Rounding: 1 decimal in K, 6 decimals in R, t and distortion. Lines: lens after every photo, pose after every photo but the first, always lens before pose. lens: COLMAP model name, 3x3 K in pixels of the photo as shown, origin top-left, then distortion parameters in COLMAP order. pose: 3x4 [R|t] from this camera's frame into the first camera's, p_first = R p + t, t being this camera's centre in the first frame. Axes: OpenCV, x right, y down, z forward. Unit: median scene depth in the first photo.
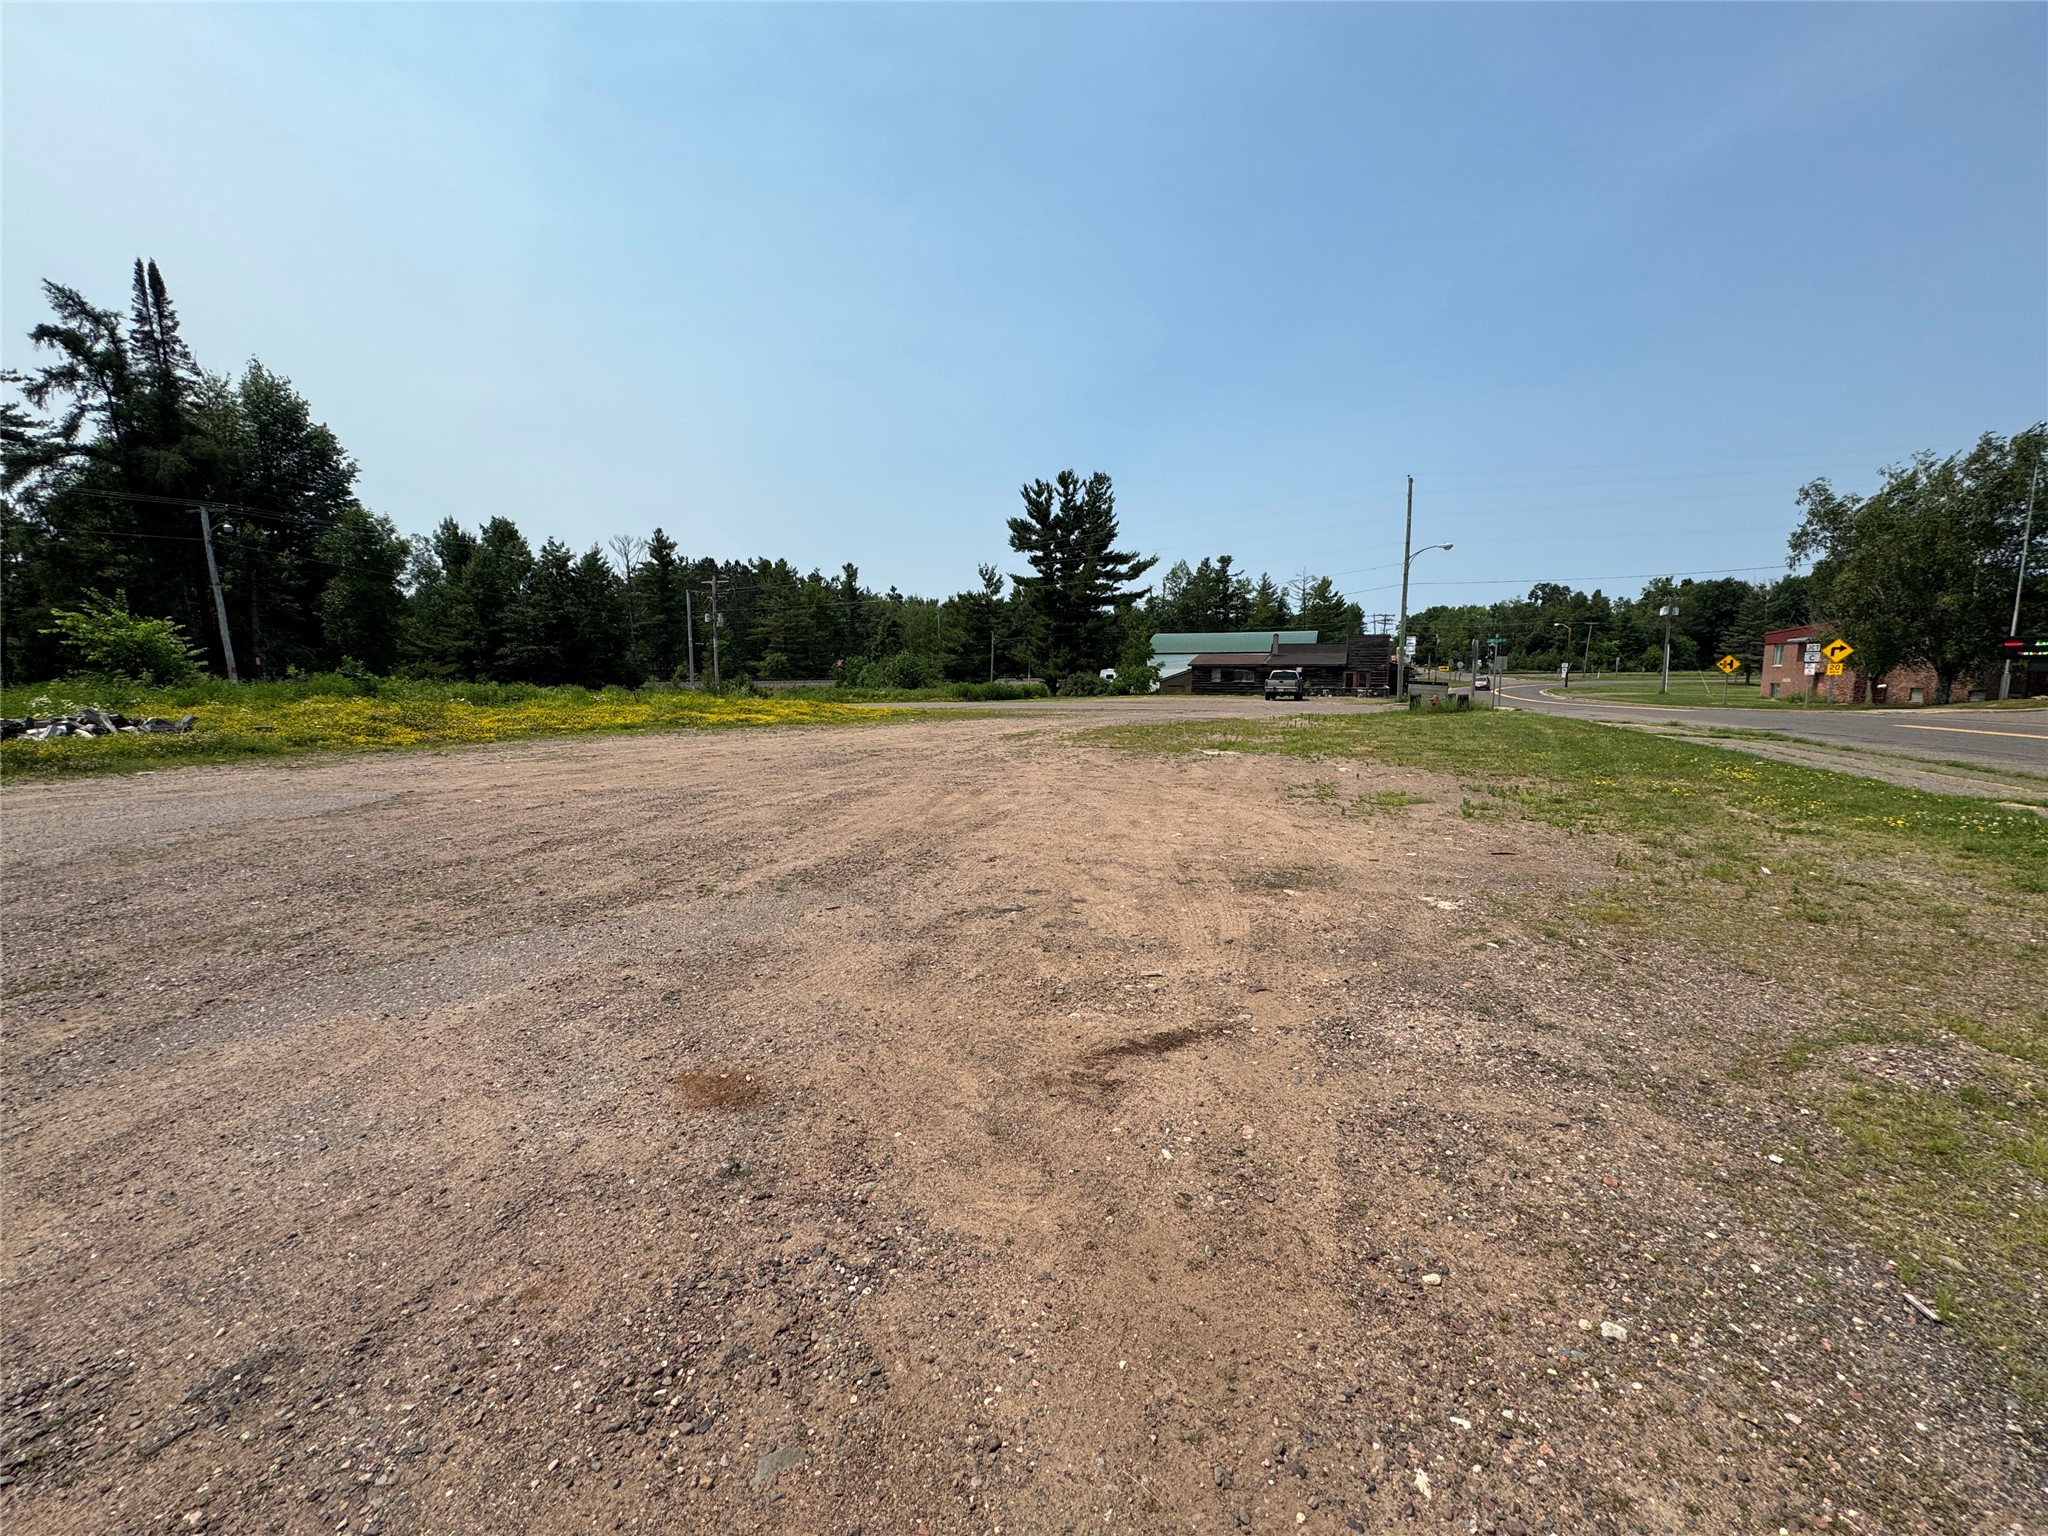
lens RADIAL K [[813.1, 0, 1021.4], [0, 813.1, 766.1], [0, 0, 1]] dist [-0.001150, 0.000239]
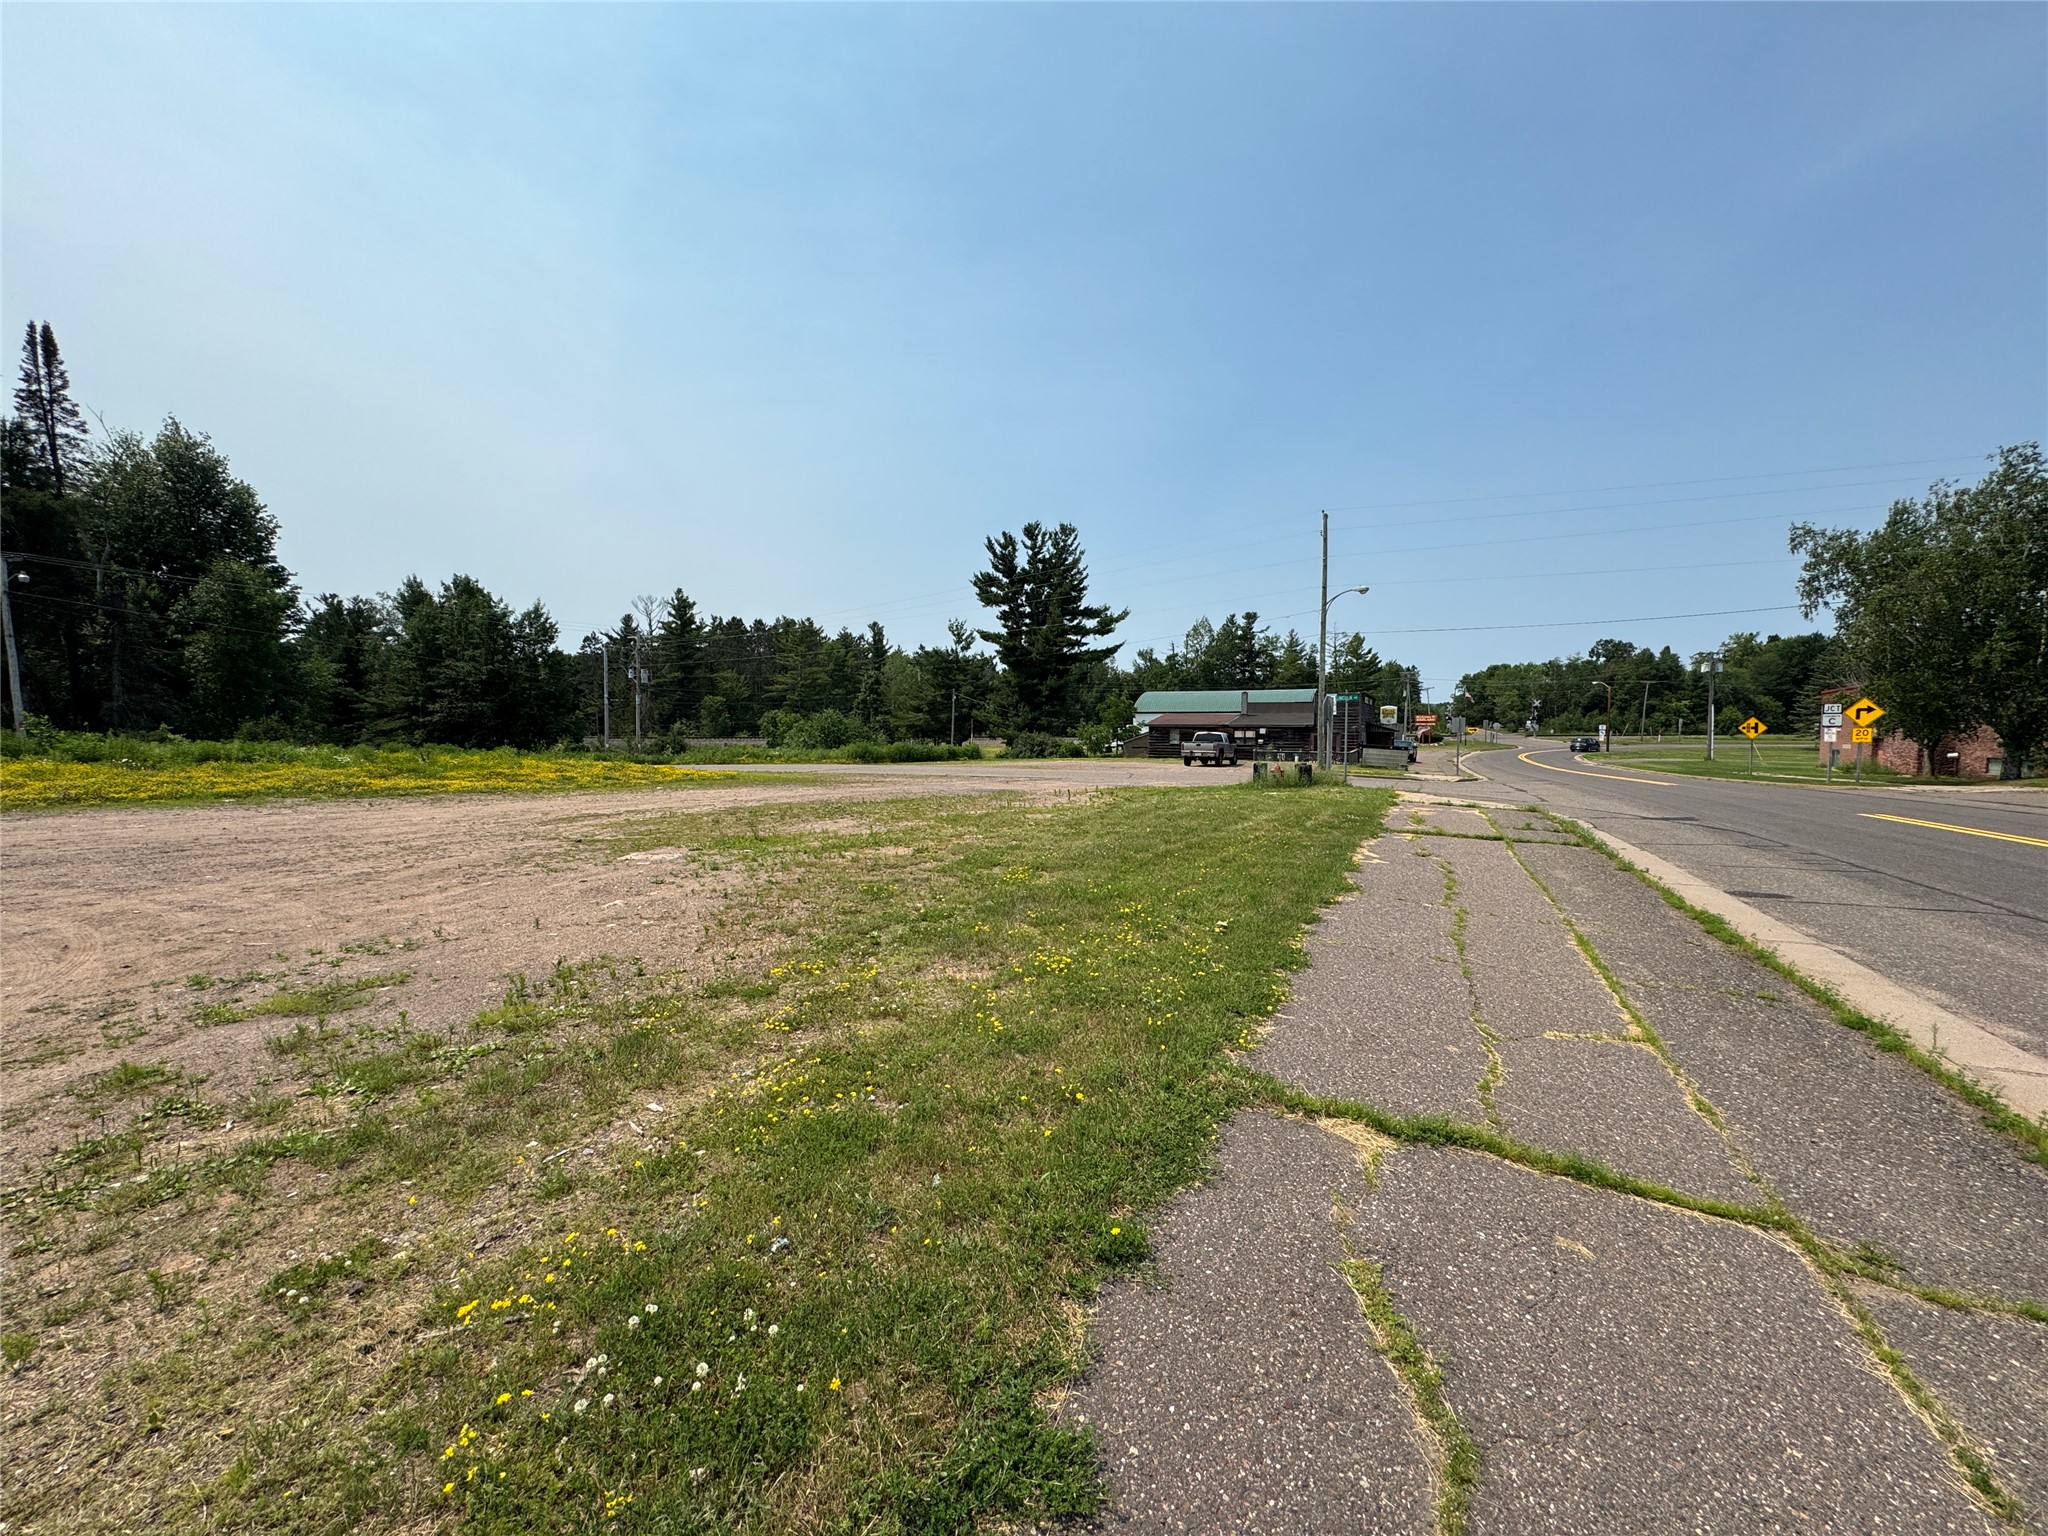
lens RADIAL K [[812.6, 0, 1021.7], [0, 812.6, 768.3], [0, 0, 1]] dist [-0.001278, 0.000372]
pose [[0.996700, 0.009891, -0.080565, 0.581346], [-0.015375, 0.997585, -0.067728, -0.046333], [0.079701, 0.068744, 0.994446, 0.323014]]
